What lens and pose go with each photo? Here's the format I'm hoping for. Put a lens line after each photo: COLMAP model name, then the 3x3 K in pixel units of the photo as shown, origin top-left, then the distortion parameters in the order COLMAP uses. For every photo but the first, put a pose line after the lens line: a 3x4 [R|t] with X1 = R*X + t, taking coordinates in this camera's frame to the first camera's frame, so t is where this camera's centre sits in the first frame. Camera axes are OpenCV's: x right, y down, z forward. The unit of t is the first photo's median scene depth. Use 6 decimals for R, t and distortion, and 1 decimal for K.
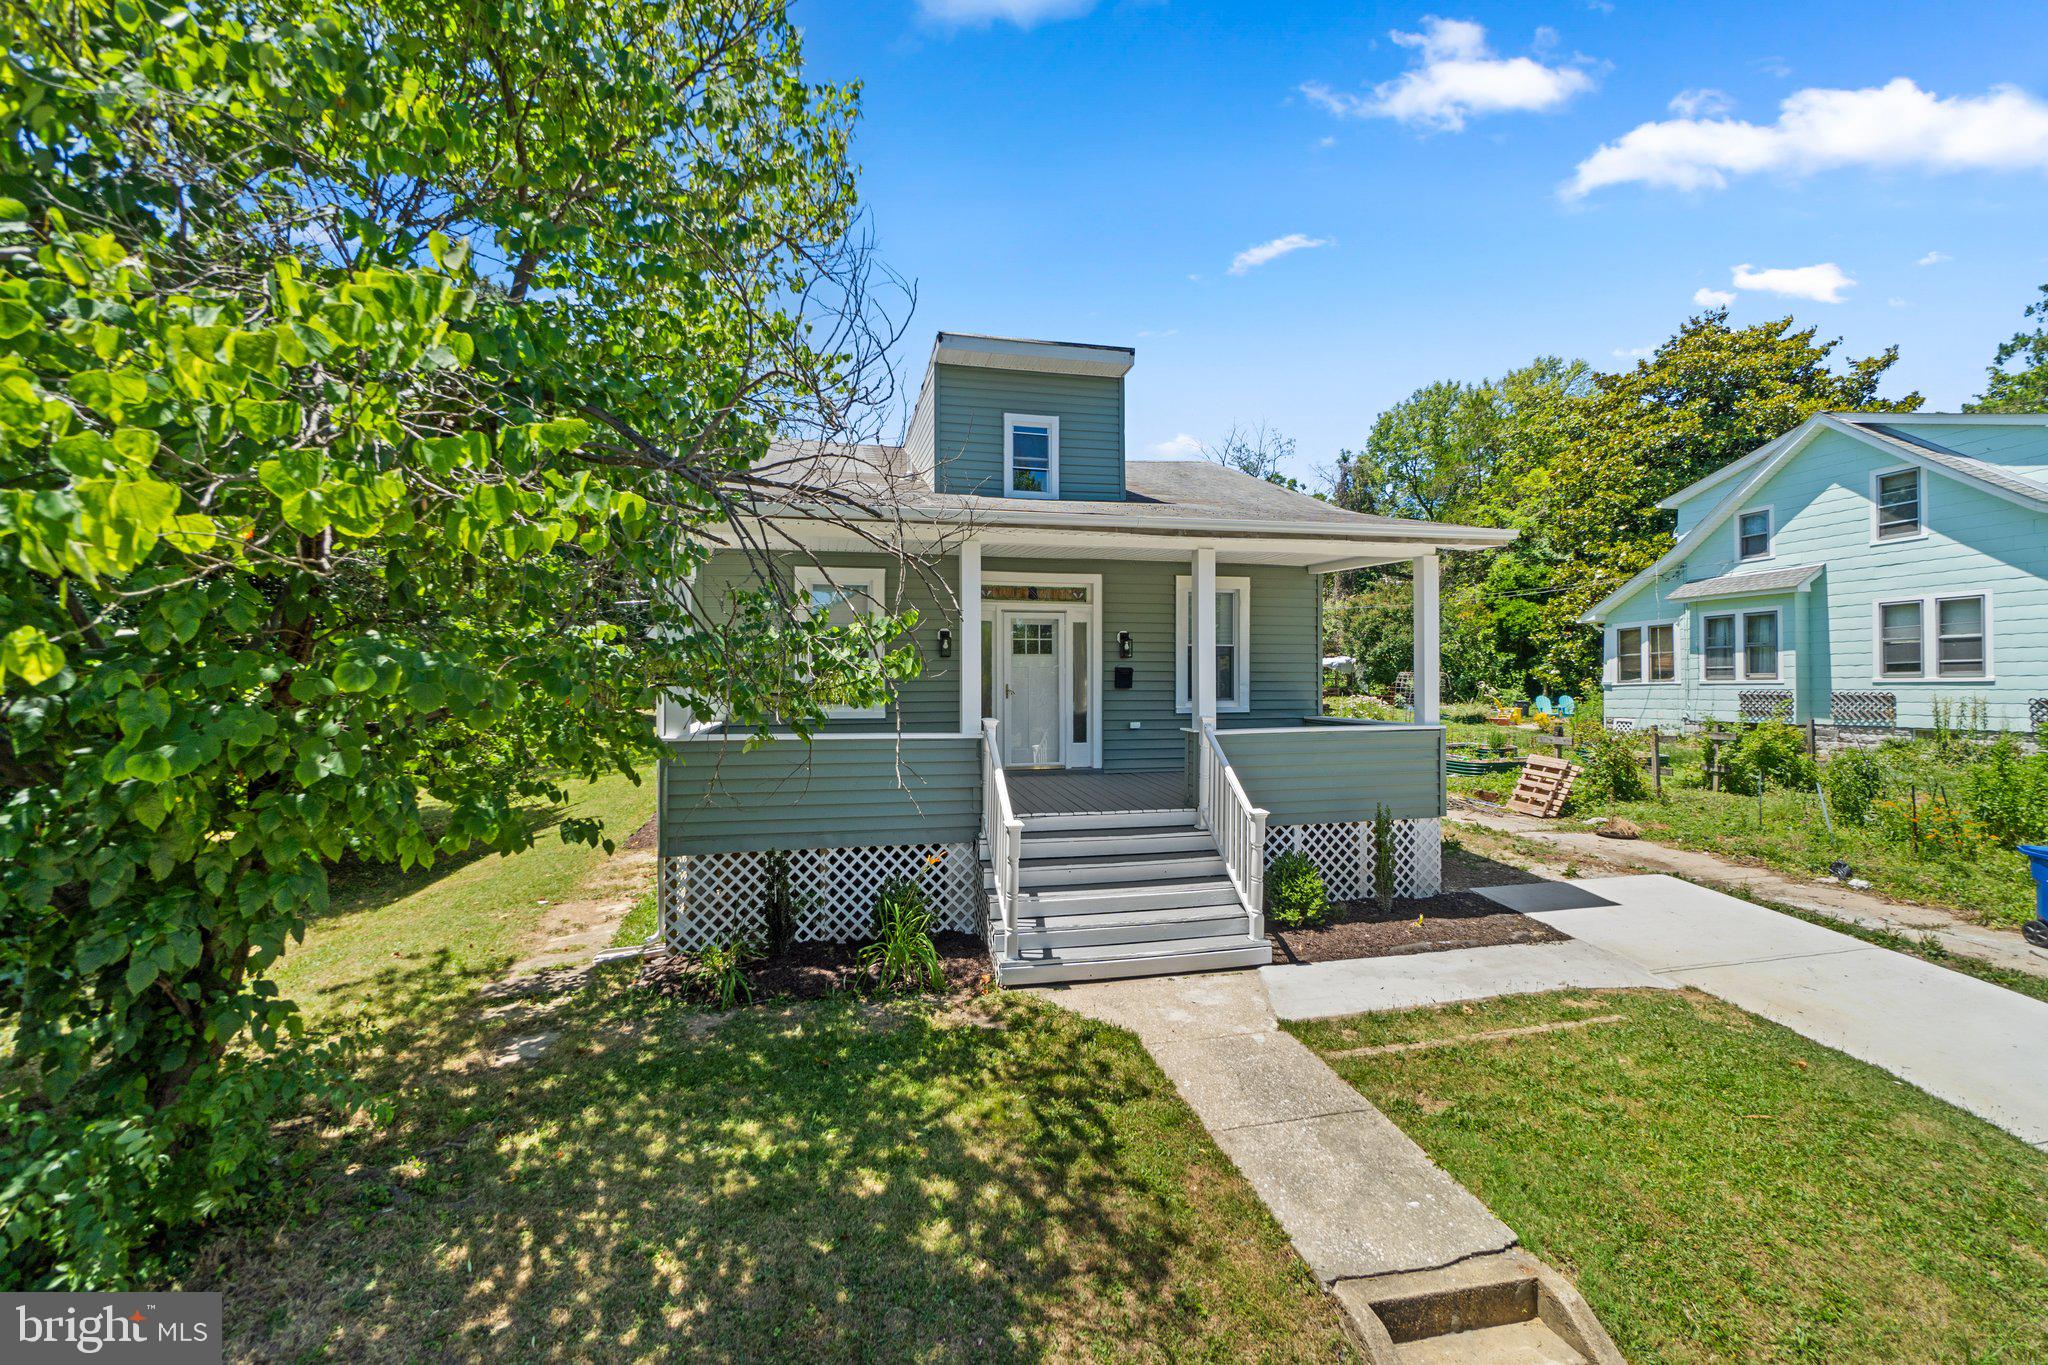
lens RADIAL K [[888.7, 0, 1014.7], [0, 888.7, 683.2], [0, 0, 1]] dist [0.001061, 0.000123]
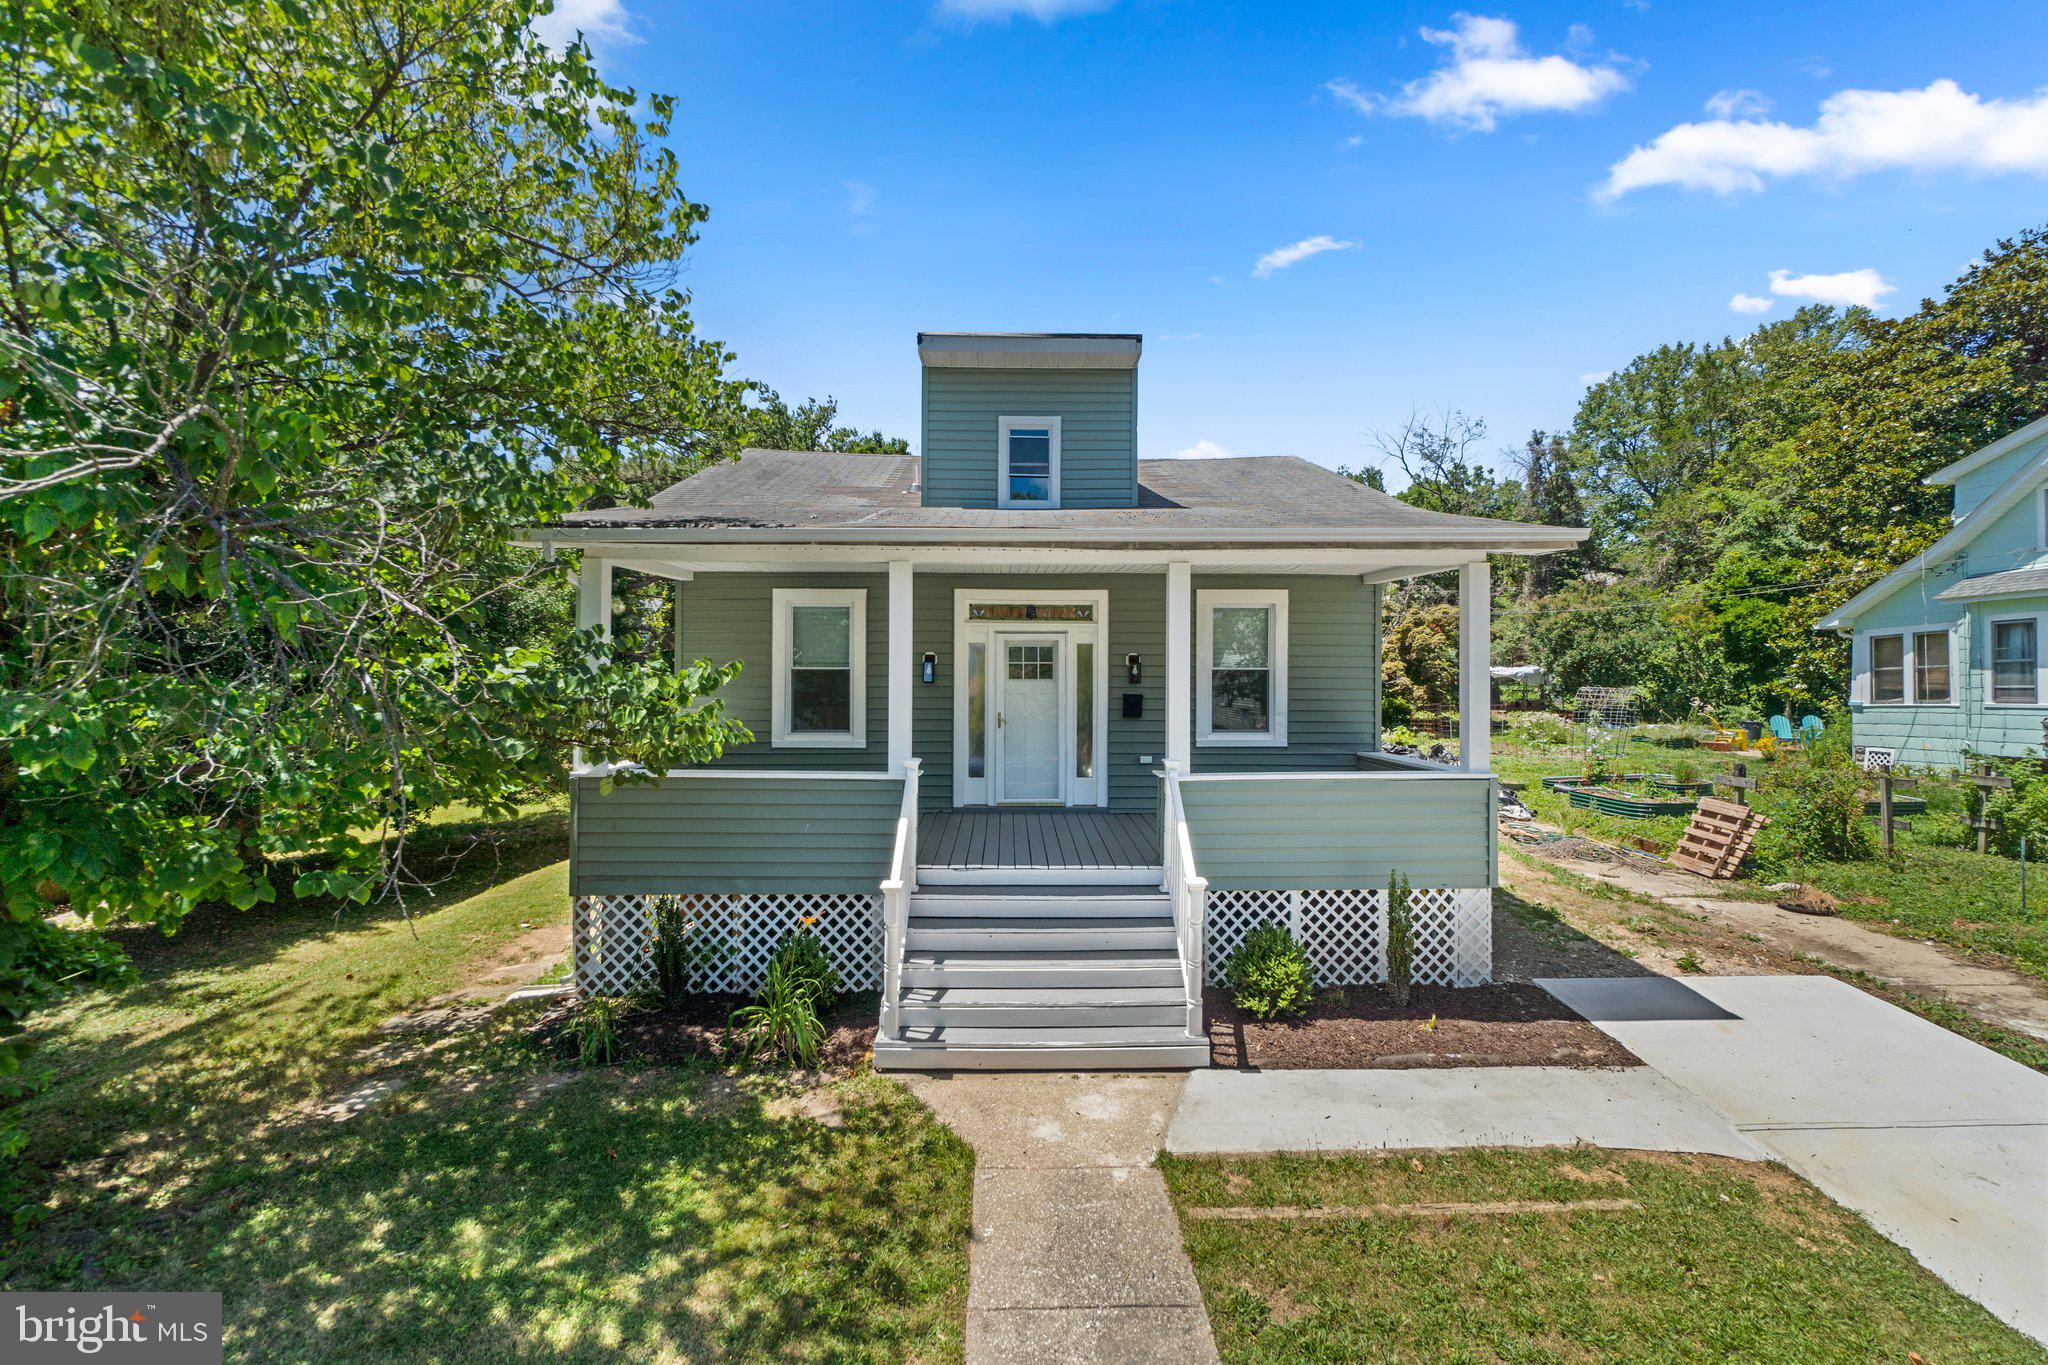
lens RADIAL K [[888.7, 0, 1031.2], [0, 888.7, 680.5], [0, 0, 1]] dist [0.001061, 0.000123]
pose [[0.977643, 0.004422, -0.210226, 0.213378], [-0.005375, 0.999978, -0.003963, -0.027790], [0.210204, 0.005004, 0.977645, 0.111770]]
